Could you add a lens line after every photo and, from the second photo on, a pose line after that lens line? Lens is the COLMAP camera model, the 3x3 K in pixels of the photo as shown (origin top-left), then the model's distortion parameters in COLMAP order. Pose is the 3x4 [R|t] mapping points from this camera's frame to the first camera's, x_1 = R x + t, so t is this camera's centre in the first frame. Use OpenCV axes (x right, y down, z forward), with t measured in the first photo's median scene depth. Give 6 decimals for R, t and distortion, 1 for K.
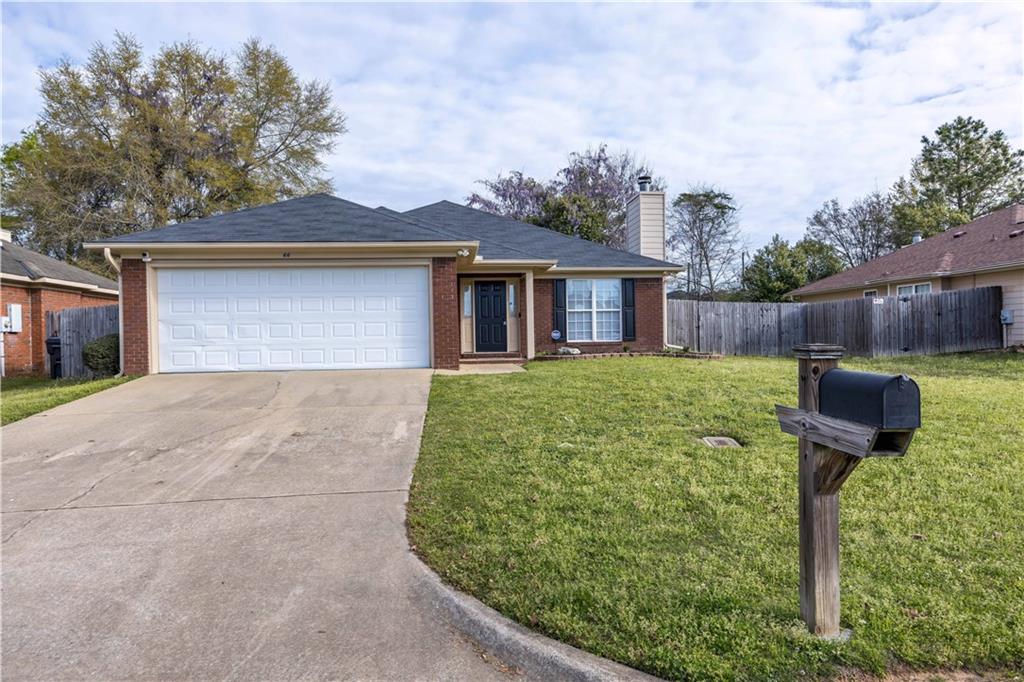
lens RADIAL K [[629.3, 0, 513.8], [0, 629.3, 342.3], [0, 0, 1]] dist [-0.005953, 0.001326]
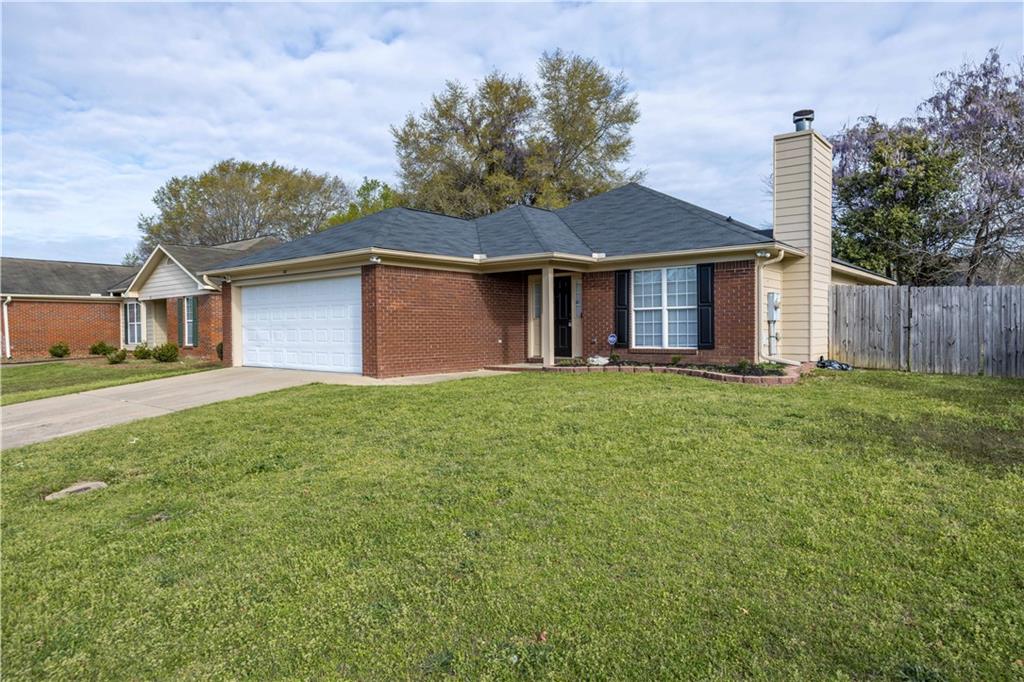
lens RADIAL K [[629.3, 0, 511.9], [0, 629.3, 335.1], [0, 0, 1]] dist [-0.005953, 0.001326]
pose [[0.716809, 0.017147, -0.697059, 0.482938], [-0.005588, 0.999807, 0.018848, -0.028400], [0.697247, -0.009616, 0.716766, 0.285749]]
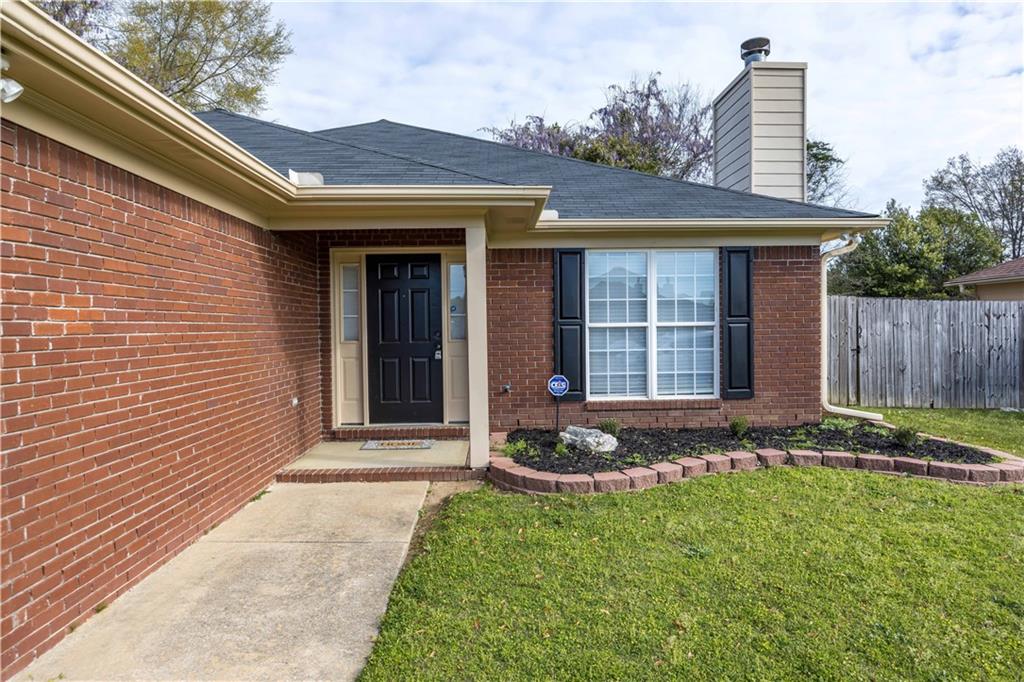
lens RADIAL K [[629.3, 0, 519.0], [0, 629.3, 339.6], [0, 0, 1]] dist [-0.005953, 0.001326]
pose [[0.998422, 0.004999, -0.055932, 0.056915], [-0.004016, 0.999836, 0.017683, -0.043523], [0.056011, -0.017430, 0.998278, 0.524792]]
